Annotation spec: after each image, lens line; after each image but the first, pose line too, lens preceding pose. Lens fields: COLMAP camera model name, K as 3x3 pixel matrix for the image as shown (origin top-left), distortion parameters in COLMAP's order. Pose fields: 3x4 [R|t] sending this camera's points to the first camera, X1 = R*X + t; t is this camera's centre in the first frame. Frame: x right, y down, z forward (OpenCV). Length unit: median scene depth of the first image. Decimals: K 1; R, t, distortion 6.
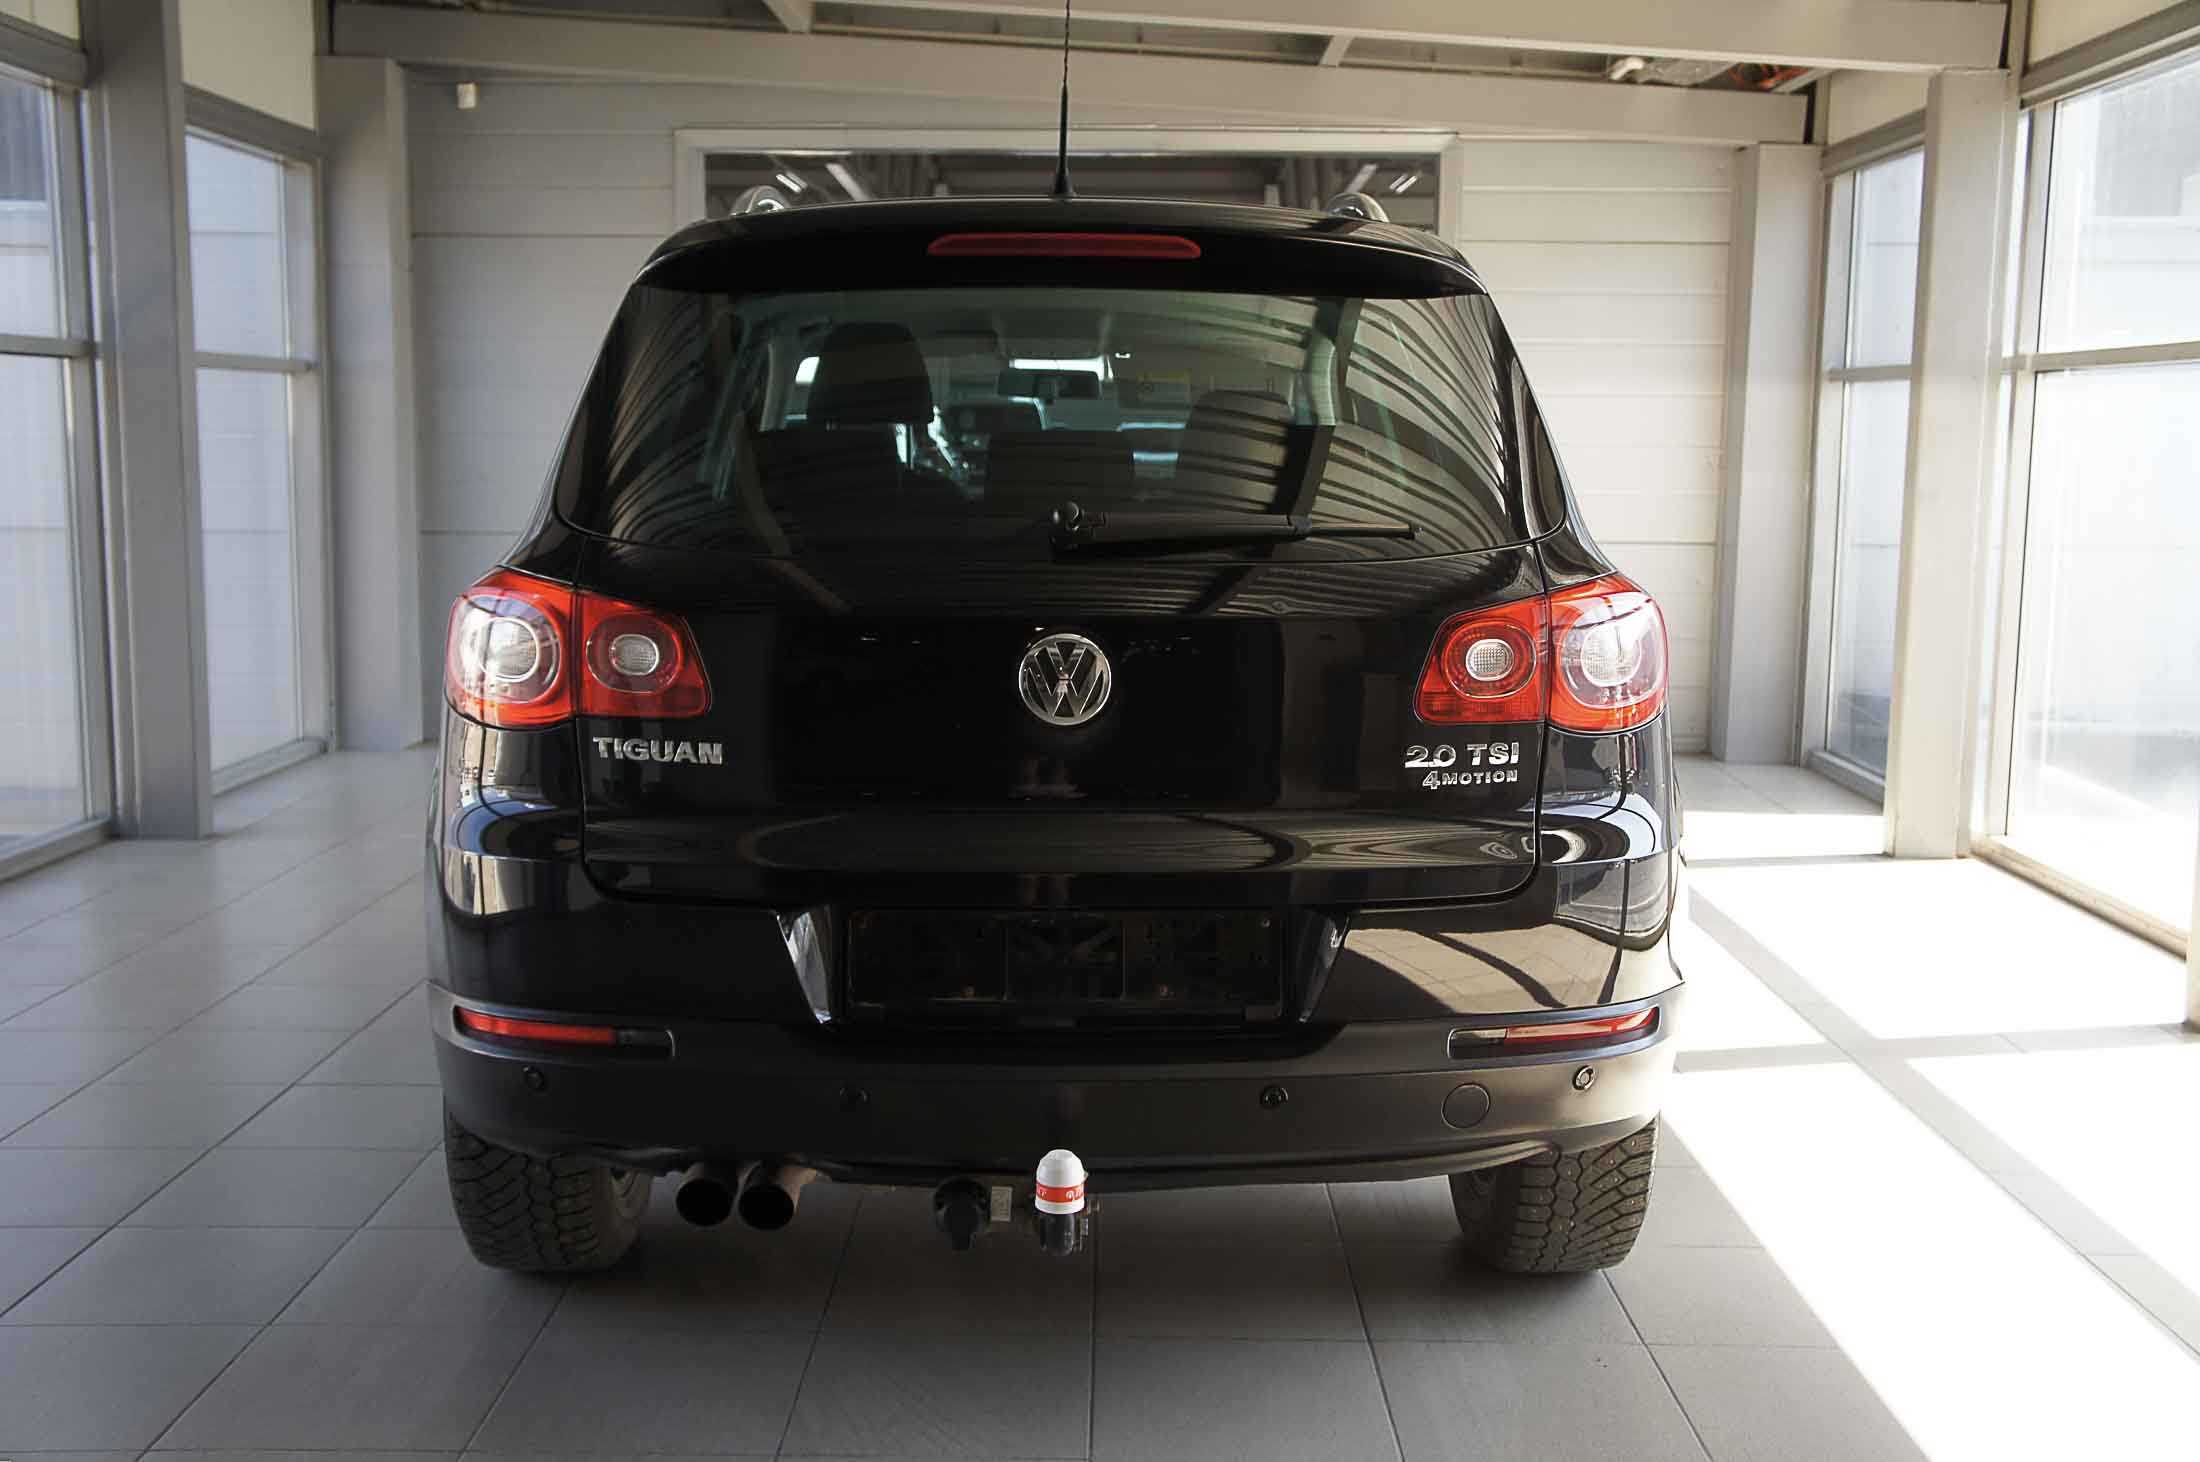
lens RADIAL K [[2191.6, 0, 1105.8], [0, 2191.6, 732.5], [0, 0, 1]] dist [0.103390, 0.000000]
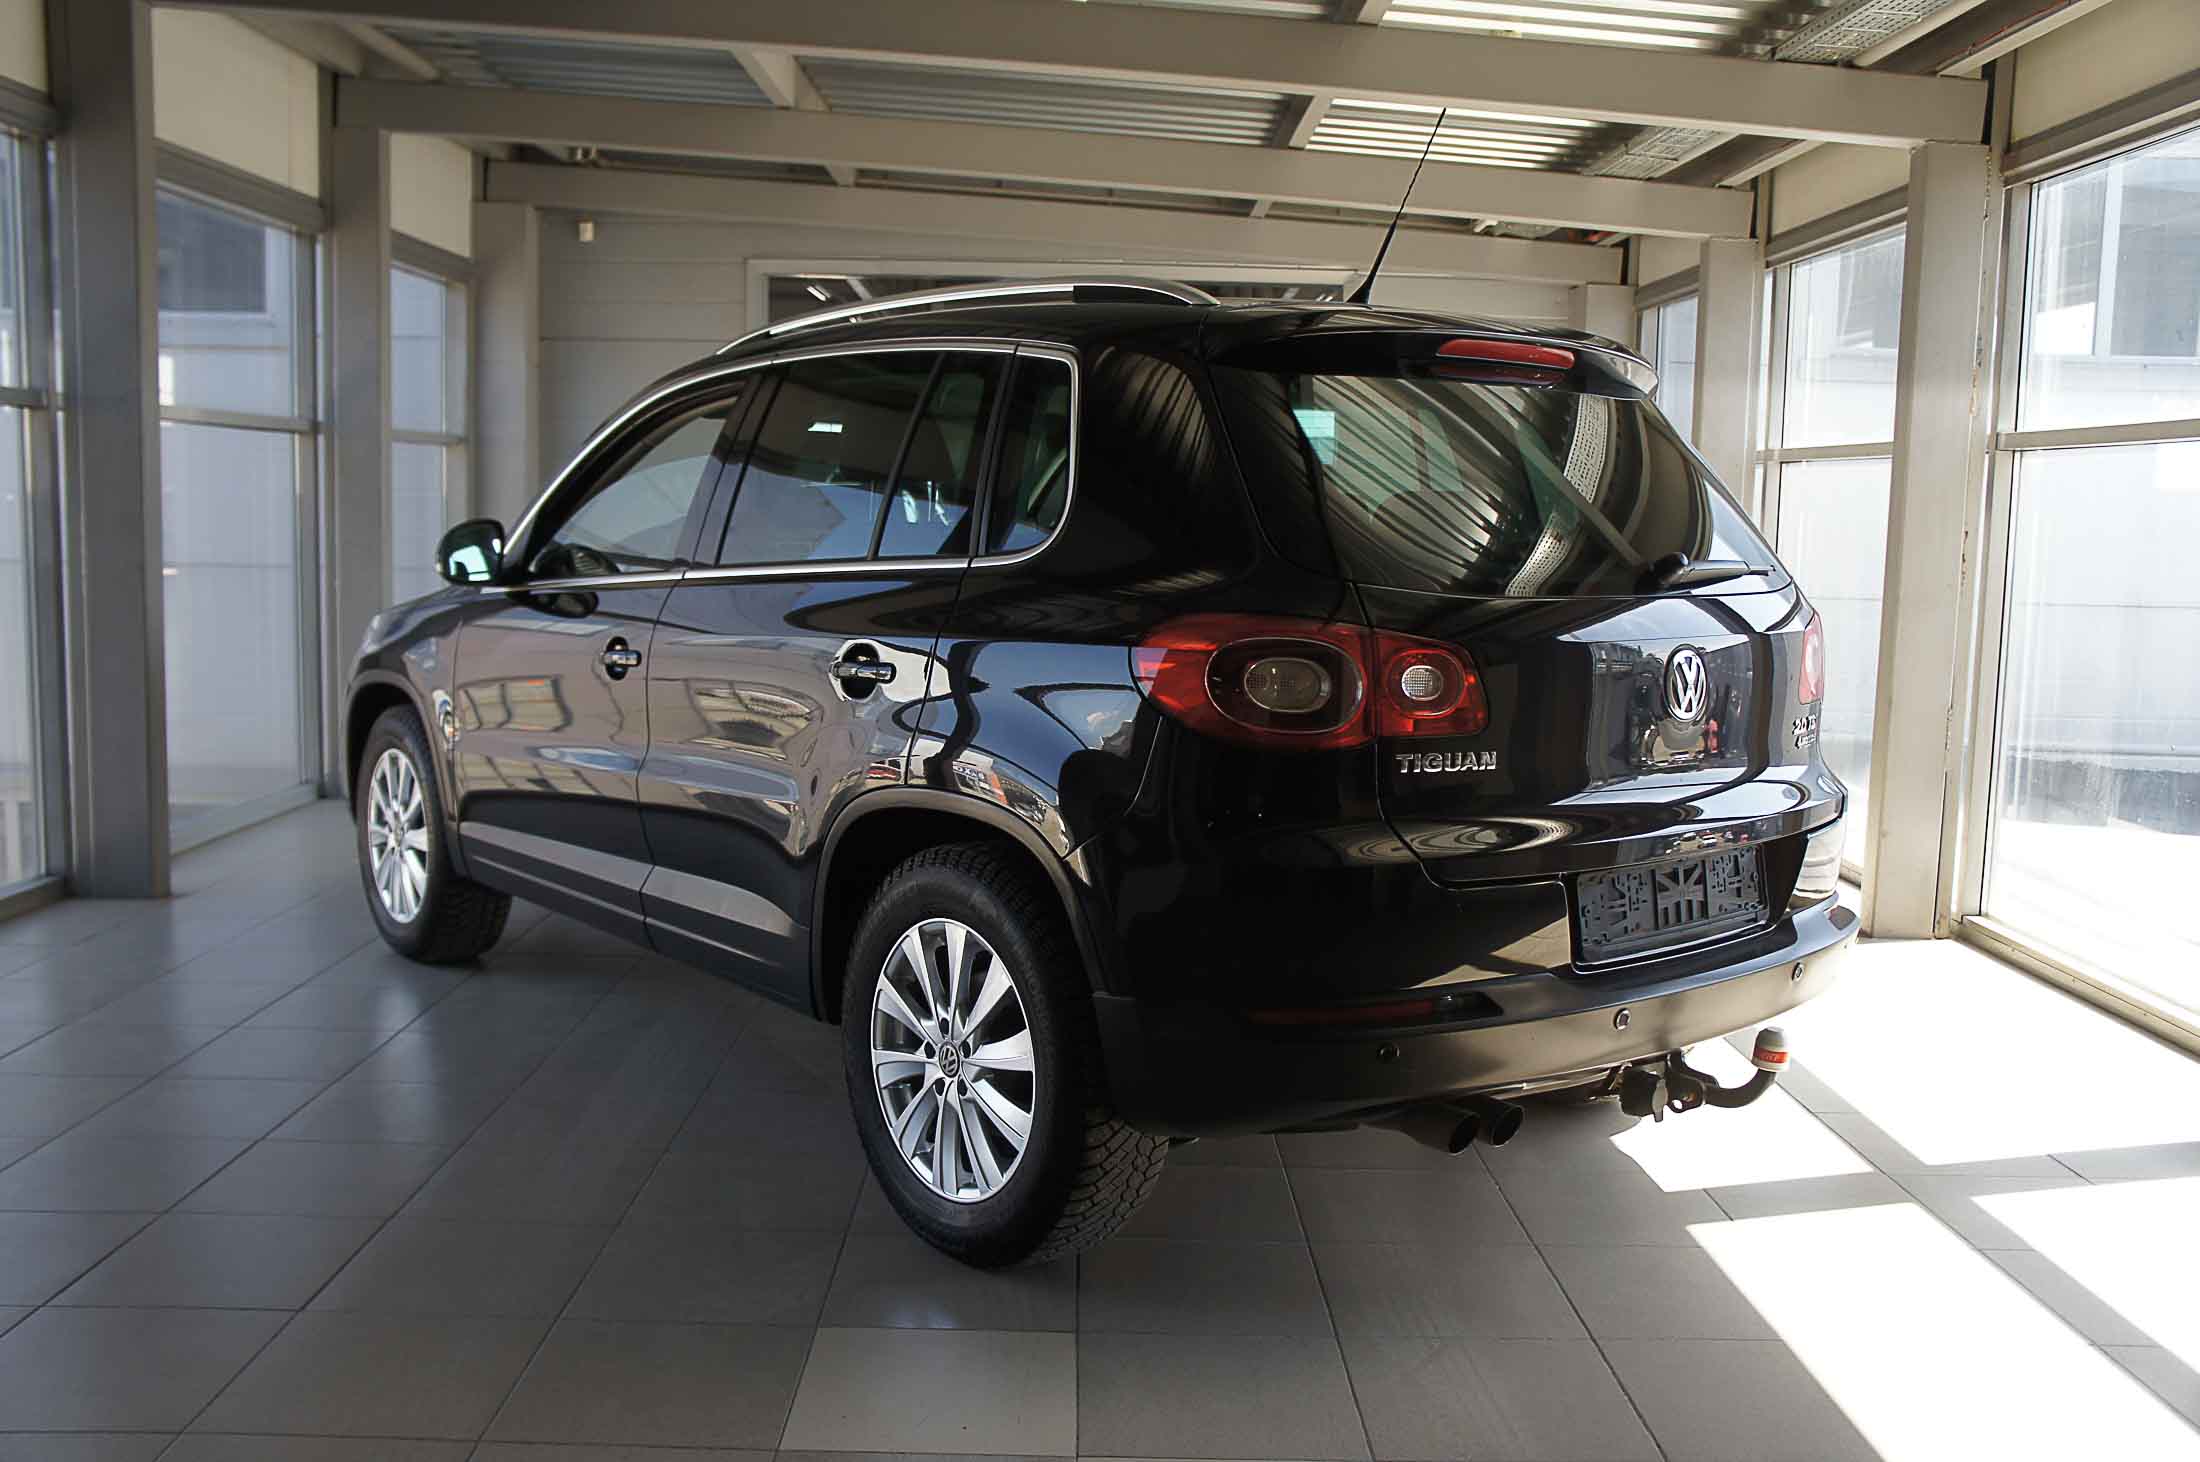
lens RADIAL K [[1979.0, 0, 1094.5], [0, 1979.0, 708.4], [0, 0, 1]] dist [0.063179, 0.048860]
pose [[0.999846, 0.011397, 0.013341, -0.005979], [-0.010967, 0.999432, -0.031855, 0.023206], [-0.013697, 0.031704, 0.999403, -0.150986]]
